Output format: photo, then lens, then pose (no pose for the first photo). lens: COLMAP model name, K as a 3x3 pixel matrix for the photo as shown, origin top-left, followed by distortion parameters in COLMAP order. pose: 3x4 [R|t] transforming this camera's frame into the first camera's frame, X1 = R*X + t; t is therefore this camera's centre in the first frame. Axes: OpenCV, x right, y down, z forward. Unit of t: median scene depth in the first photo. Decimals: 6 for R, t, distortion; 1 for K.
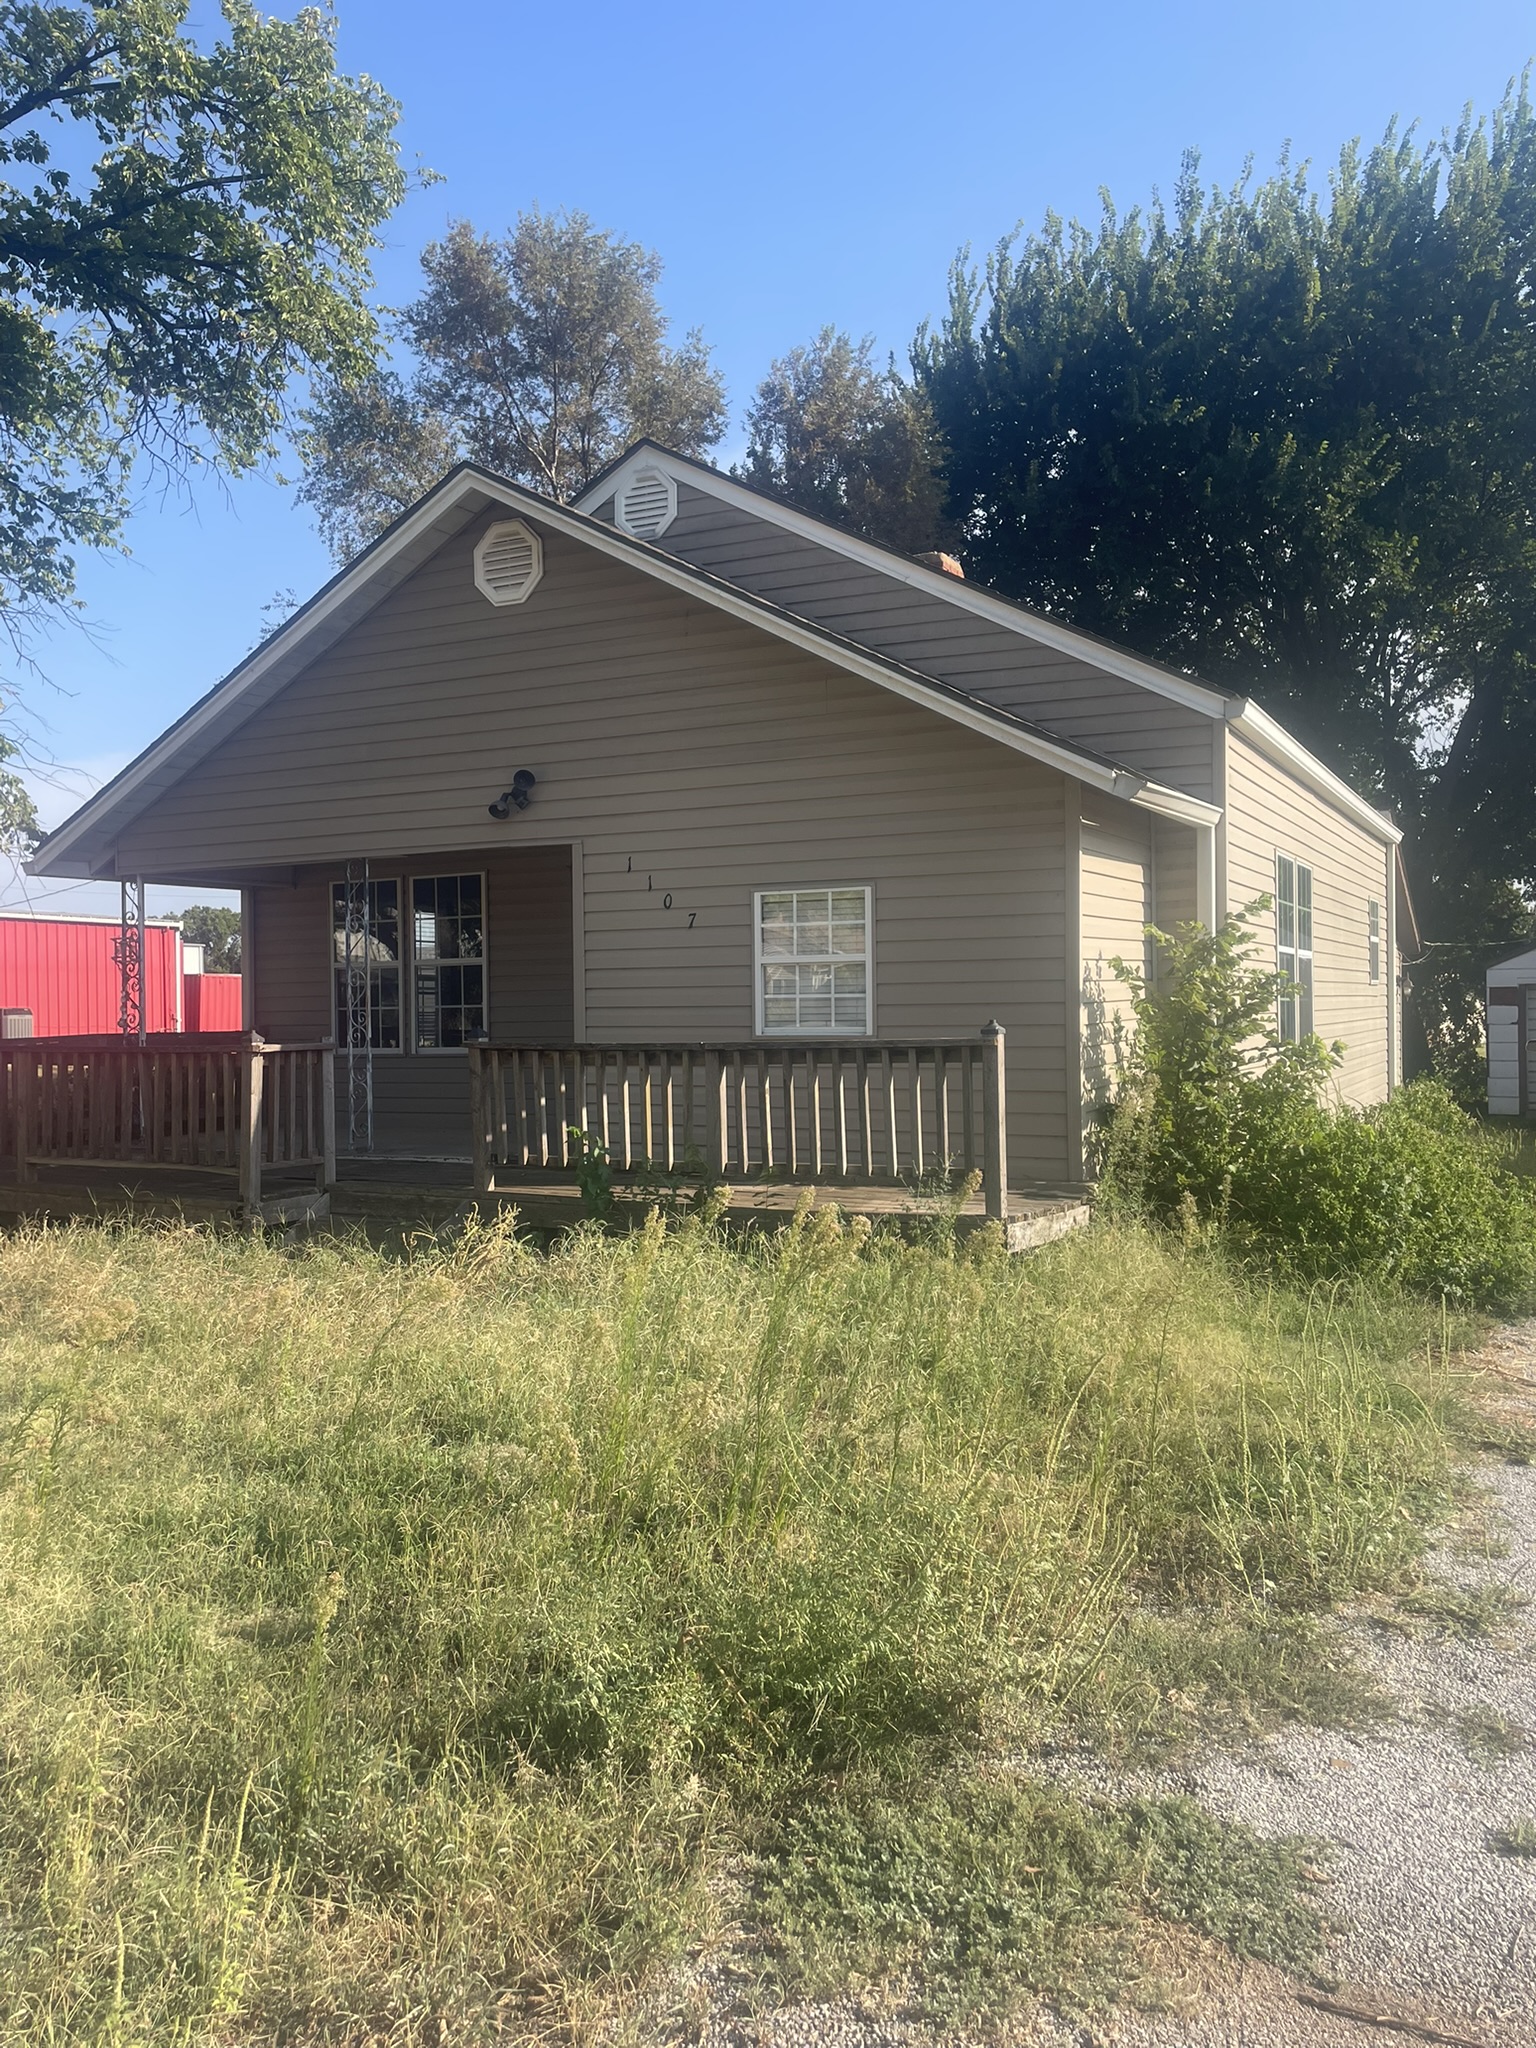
lens RADIAL K [[1552.6, 0, 754.9], [0, 1552.6, 1026.5], [0, 0, 1]] dist [0.062631, -0.072050]
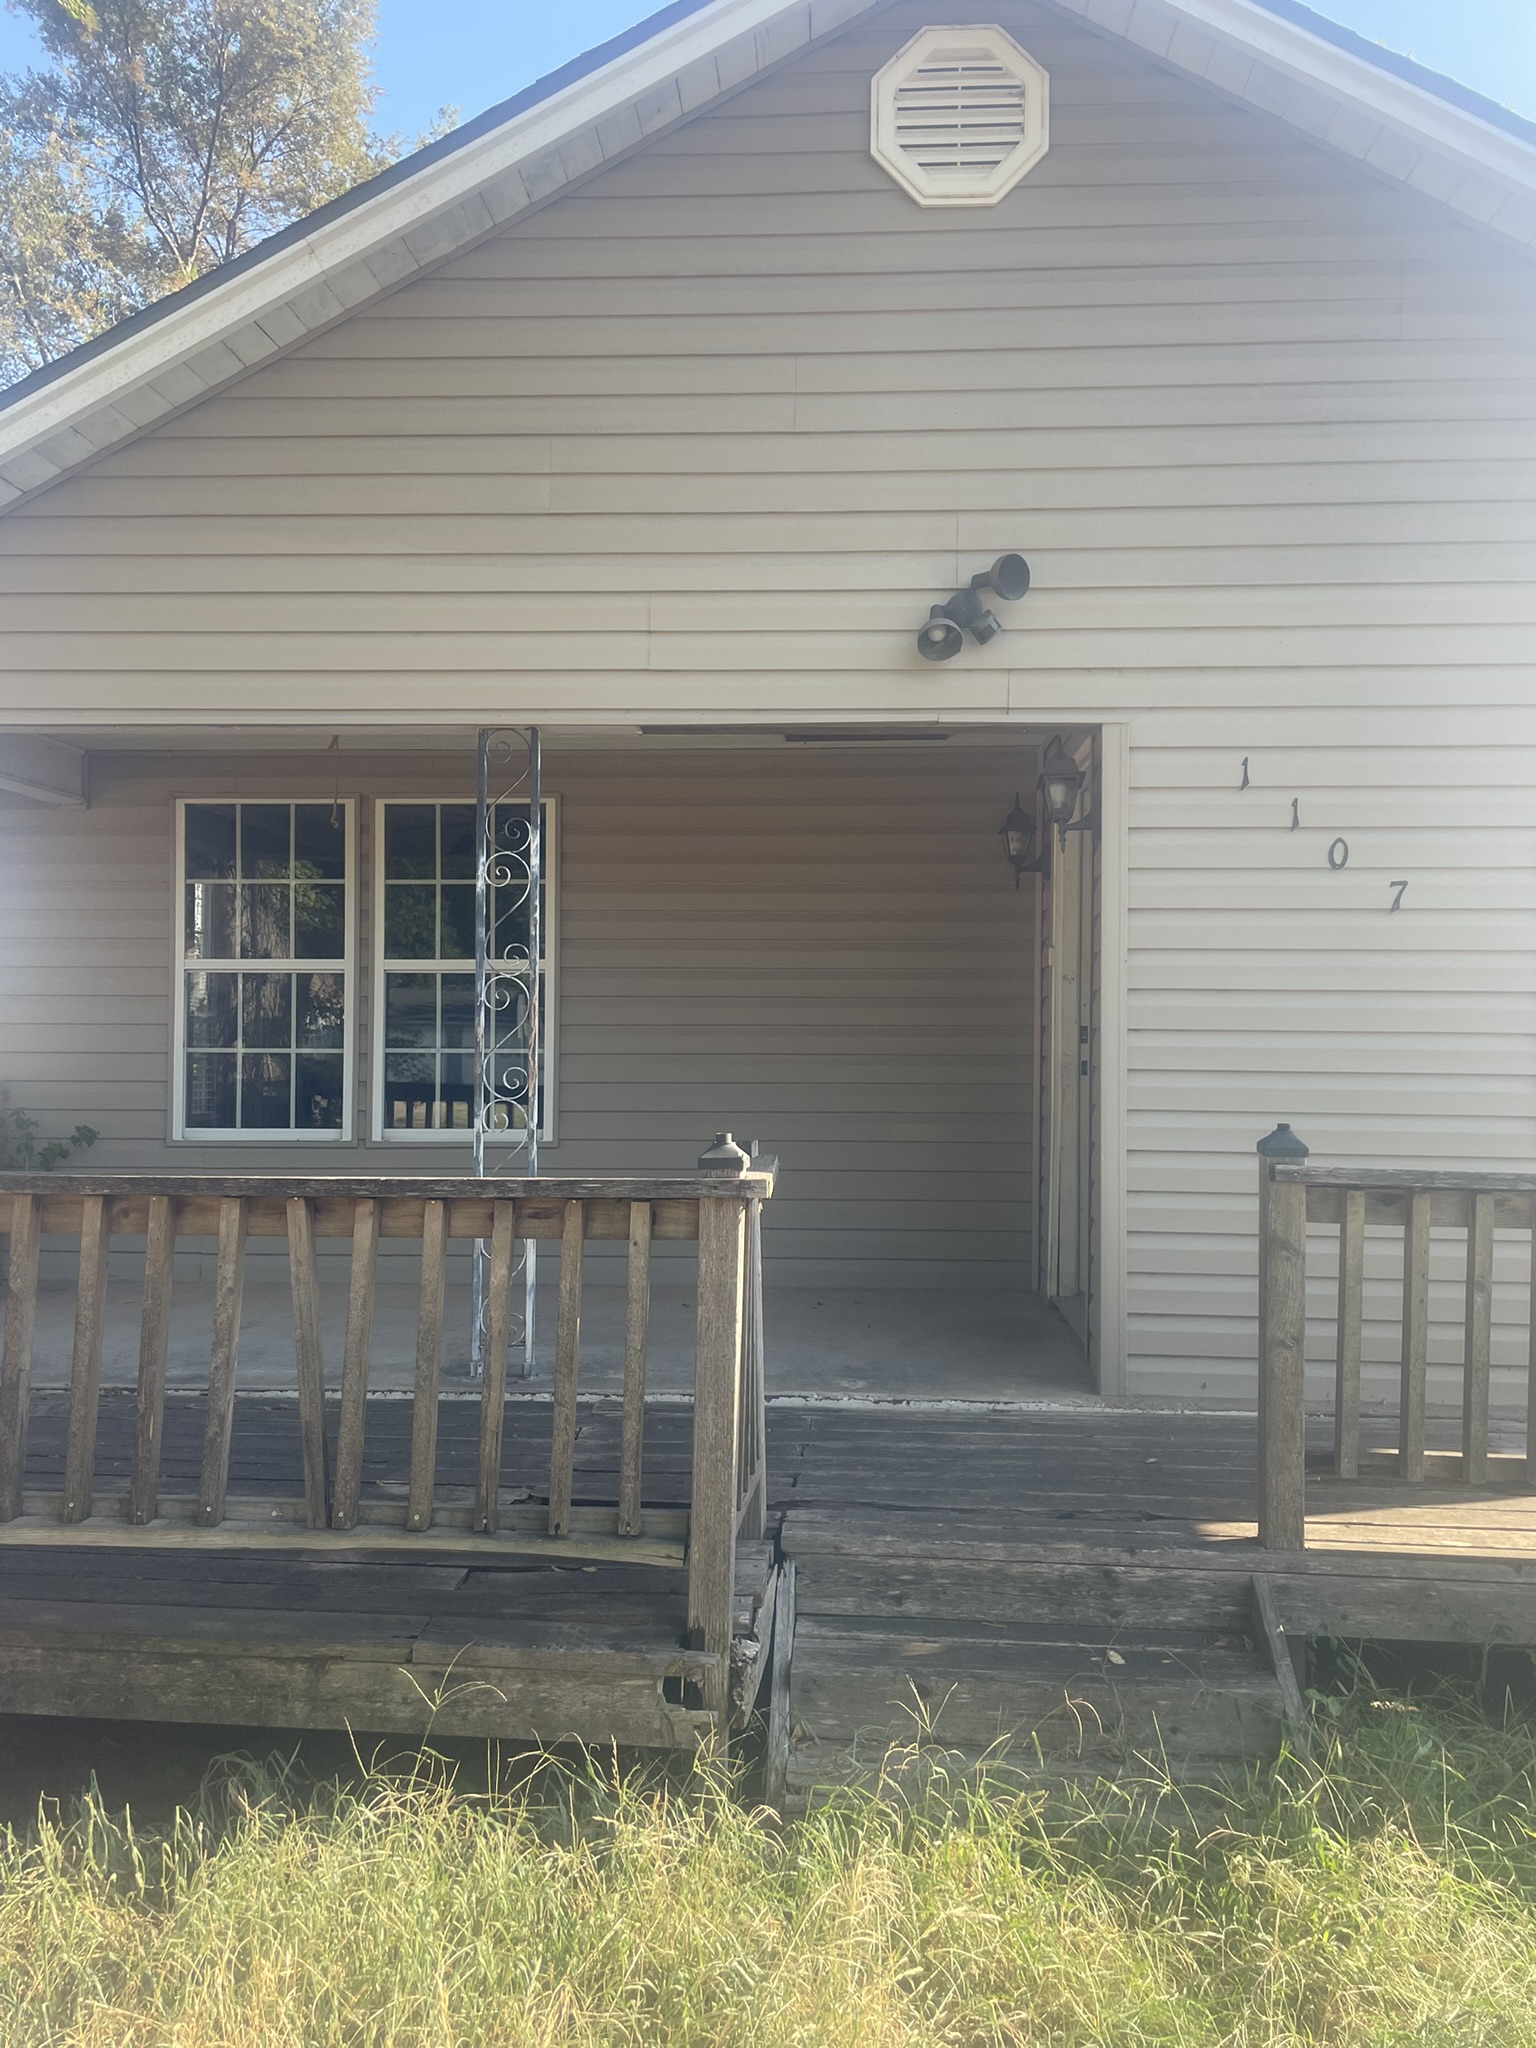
lens RADIAL K [[1552.6, 0, 754.9], [0, 1552.6, 1026.5], [0, 0, 1]] dist [0.062631, -0.072050]
pose [[0.912271, 0.021860, 0.409003, -0.400412], [-0.012876, 0.999612, -0.024706, -0.011742], [-0.409384, 0.017273, 0.912199, 0.600058]]
